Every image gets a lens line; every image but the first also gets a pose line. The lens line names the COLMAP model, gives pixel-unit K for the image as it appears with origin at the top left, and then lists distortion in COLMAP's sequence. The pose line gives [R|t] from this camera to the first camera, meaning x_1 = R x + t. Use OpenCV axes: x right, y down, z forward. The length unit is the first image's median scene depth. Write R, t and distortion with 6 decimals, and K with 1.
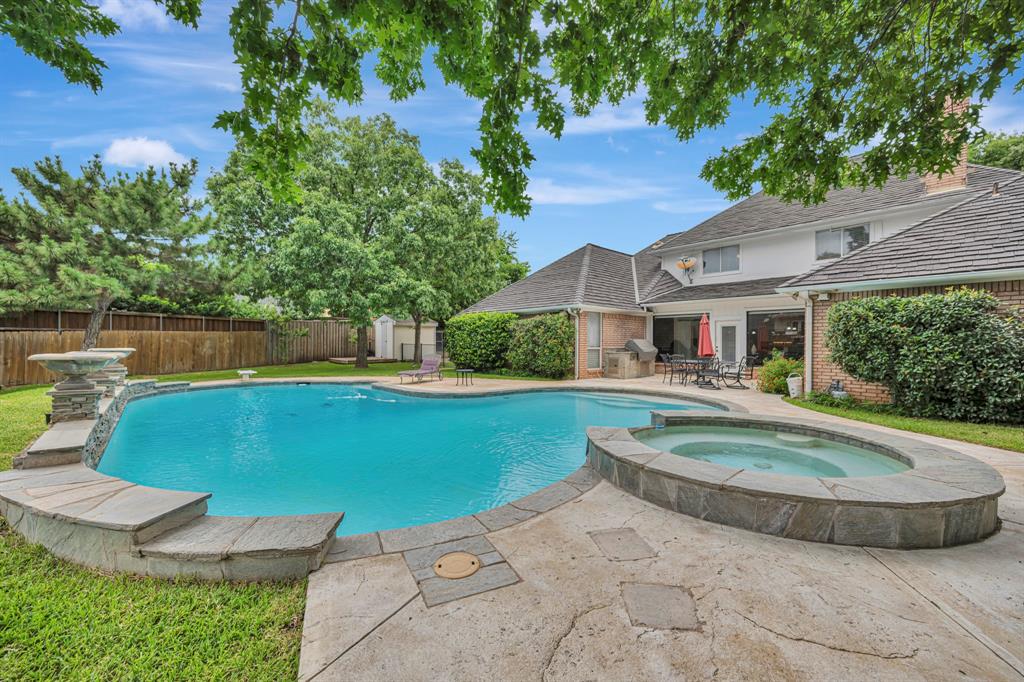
lens RADIAL K [[400.1, 0, 506.8], [0, 400.1, 333.6], [0, 0, 1]] dist [-0.002870, -0.000452]
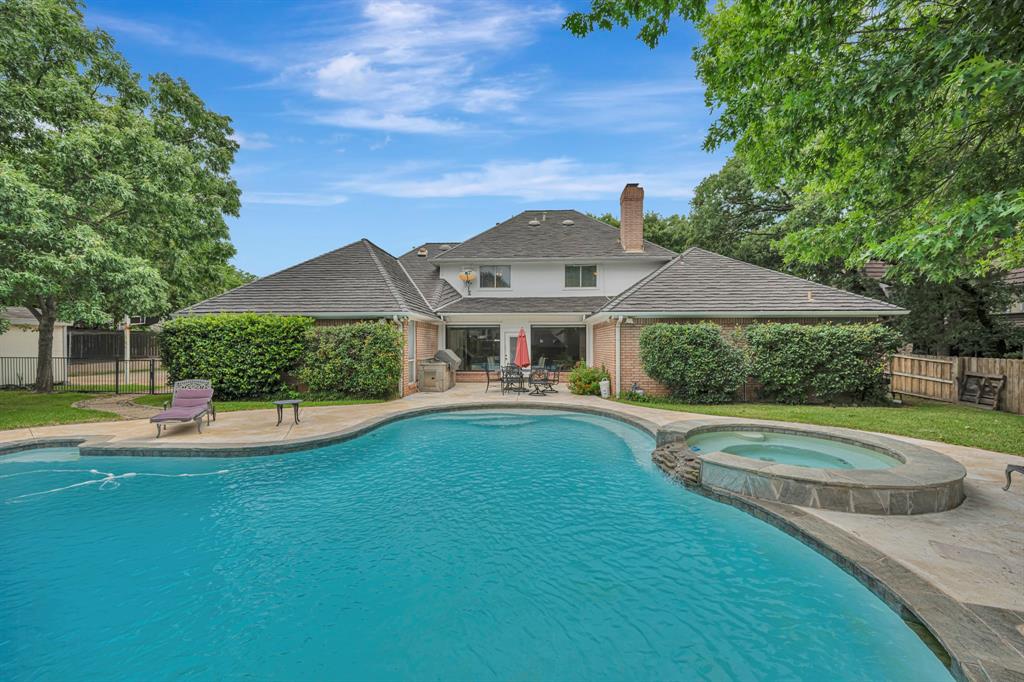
lens RADIAL K [[400.1, 0, 535.0], [0, 400.1, 326.8], [0, 0, 1]] dist [-0.002870, -0.000452]
pose [[0.699748, 0.027298, 0.713868, -0.232862], [-0.011886, 0.999576, -0.026573, -0.018510], [-0.714291, 0.010109, 0.699776, 0.167107]]
